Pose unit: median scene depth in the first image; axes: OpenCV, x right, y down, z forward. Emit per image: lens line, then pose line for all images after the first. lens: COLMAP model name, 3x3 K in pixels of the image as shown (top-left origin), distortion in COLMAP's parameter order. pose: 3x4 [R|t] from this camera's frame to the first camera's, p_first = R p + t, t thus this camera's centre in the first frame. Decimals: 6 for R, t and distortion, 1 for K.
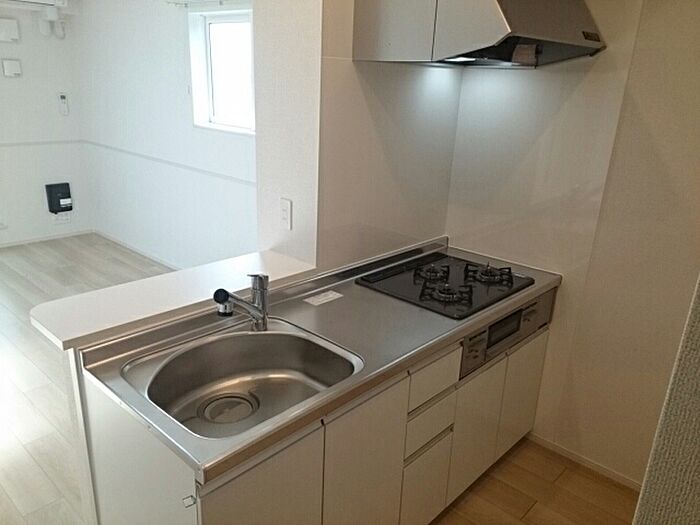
lens RADIAL K [[564.8, 0, 350.0], [0, 564.8, 262.5], [0, 0, 1]] dist [0.001519, -0.003658]
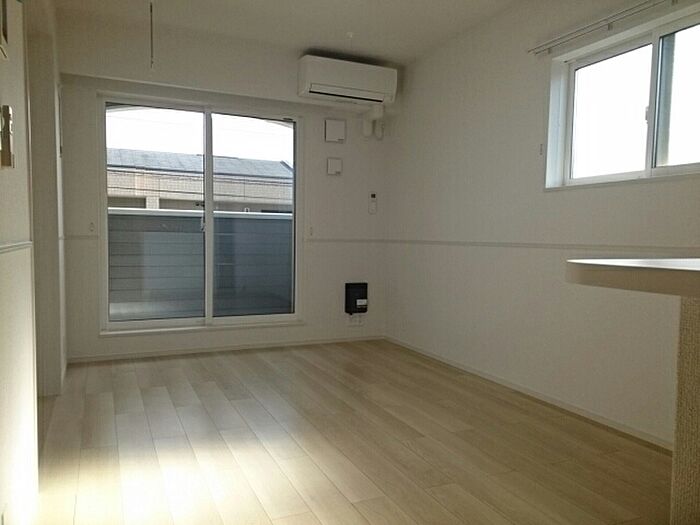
lens RADIAL K [[527.3, 0, 350.0], [0, 527.3, 262.5], [0, 0, 1]] dist [-0.000410, -0.000028]
pose [[0.924492, -0.005030, -0.381169, -0.191546], [-0.102693, 0.959661, -0.261735, 0.066953], [0.367109, 0.281115, 0.886682, 0.192919]]
